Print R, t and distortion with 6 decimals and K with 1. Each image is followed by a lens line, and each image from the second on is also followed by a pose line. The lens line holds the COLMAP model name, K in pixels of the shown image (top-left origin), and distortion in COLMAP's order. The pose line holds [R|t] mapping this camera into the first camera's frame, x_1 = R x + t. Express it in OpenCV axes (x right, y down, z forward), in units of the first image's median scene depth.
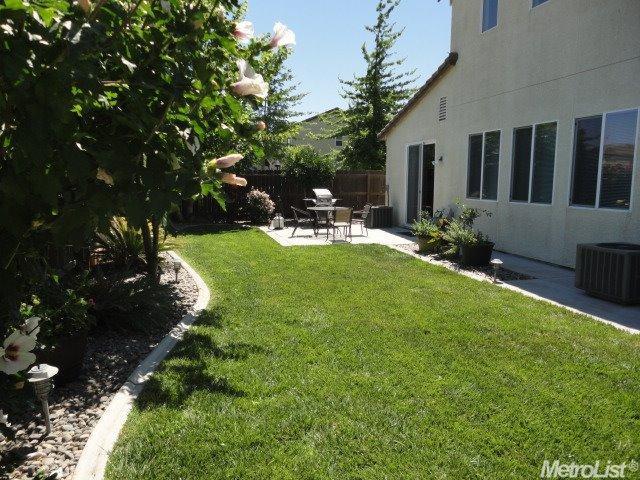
lens RADIAL K [[475.2, 0, 316.5], [0, 475.2, 236.6], [0, 0, 1]] dist [0.064367, 0.002585]
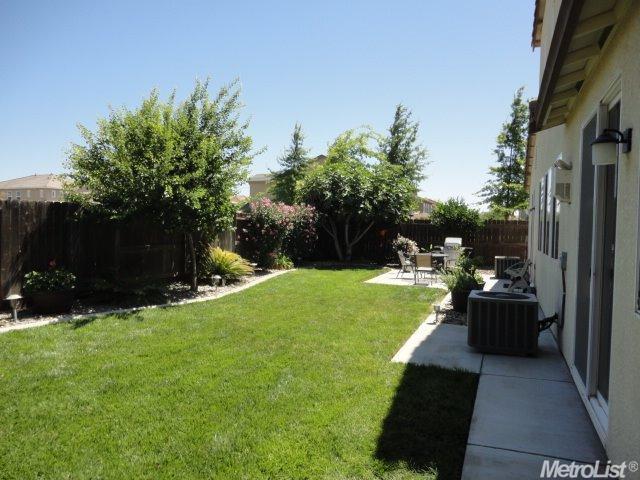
lens RADIAL K [[475.2, 0, 316.5], [0, 475.2, 236.6], [0, 0, 1]] dist [0.064367, 0.002585]
pose [[0.795569, 0.030165, -0.605111, 0.412184], [-0.099315, 0.991743, -0.081136, 0.013266], [0.597667, 0.124646, 0.791996, -0.018499]]
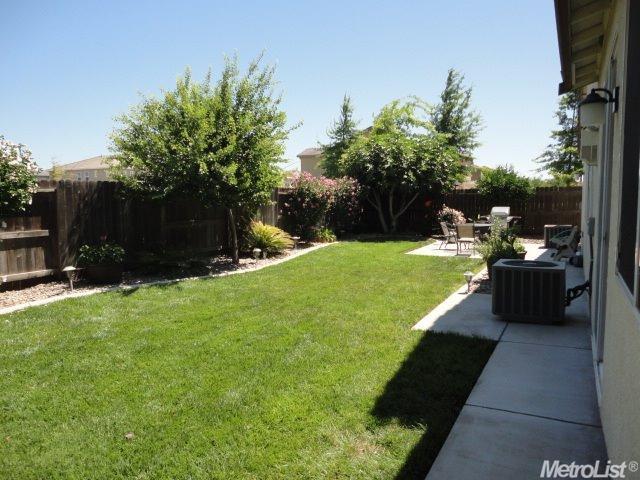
lens RADIAL K [[475.2, 0, 316.5], [0, 475.2, 236.6], [0, 0, 1]] dist [0.064367, 0.002585]
pose [[0.719410, 0.050875, -0.692720, 0.444345], [-0.085676, 0.996198, -0.015815, 0.013149], [0.689281, 0.070727, 0.721033, -0.006113]]
